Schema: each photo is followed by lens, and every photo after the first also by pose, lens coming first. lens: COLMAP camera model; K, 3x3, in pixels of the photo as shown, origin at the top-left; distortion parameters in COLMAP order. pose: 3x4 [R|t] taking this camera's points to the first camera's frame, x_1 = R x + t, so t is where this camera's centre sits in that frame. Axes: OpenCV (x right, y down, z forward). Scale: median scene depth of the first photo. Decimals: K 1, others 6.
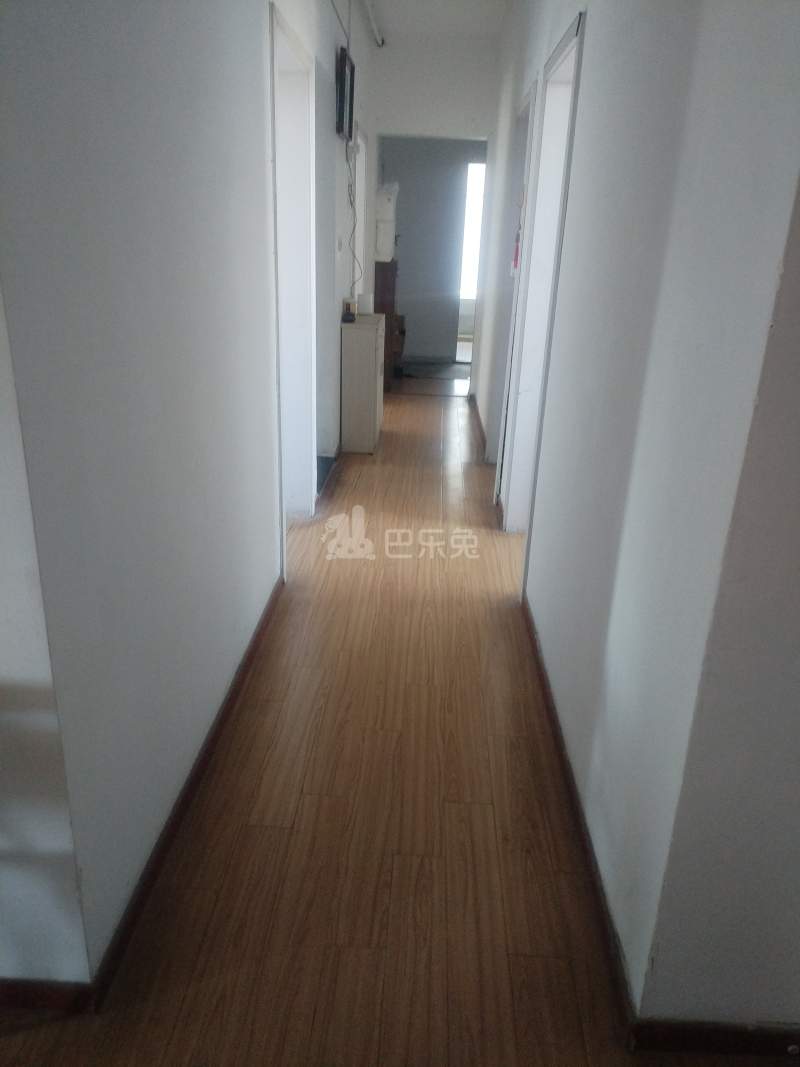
lens RADIAL K [[791.4, 0, 400.0], [0, 791.4, 533.5], [0, 0, 1]] dist [0.099043, -0.122930]
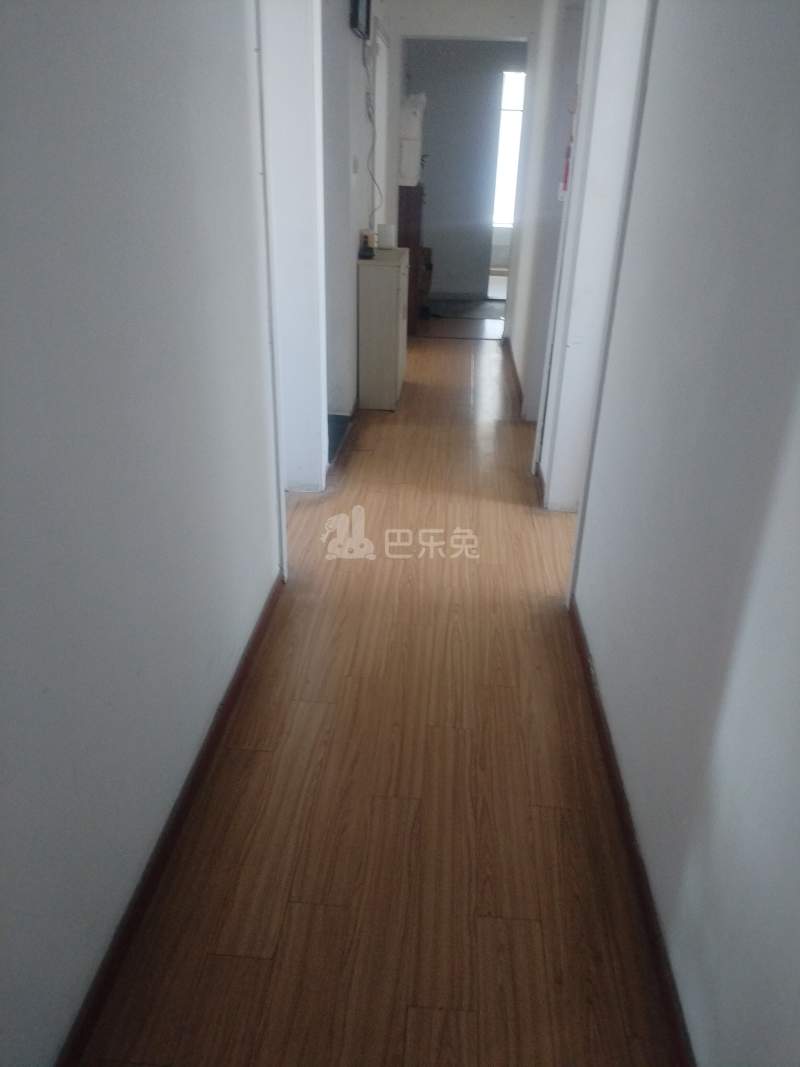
lens RADIAL K [[791.4, 0, 400.0], [0, 791.4, 533.5], [0, 0, 1]] dist [0.099043, -0.122930]
pose [[0.999397, 0.003560, -0.034545, 0.004319], [-0.000817, 0.996866, 0.079099, -0.044451], [0.034718, -0.079023, 0.996268, 0.138528]]
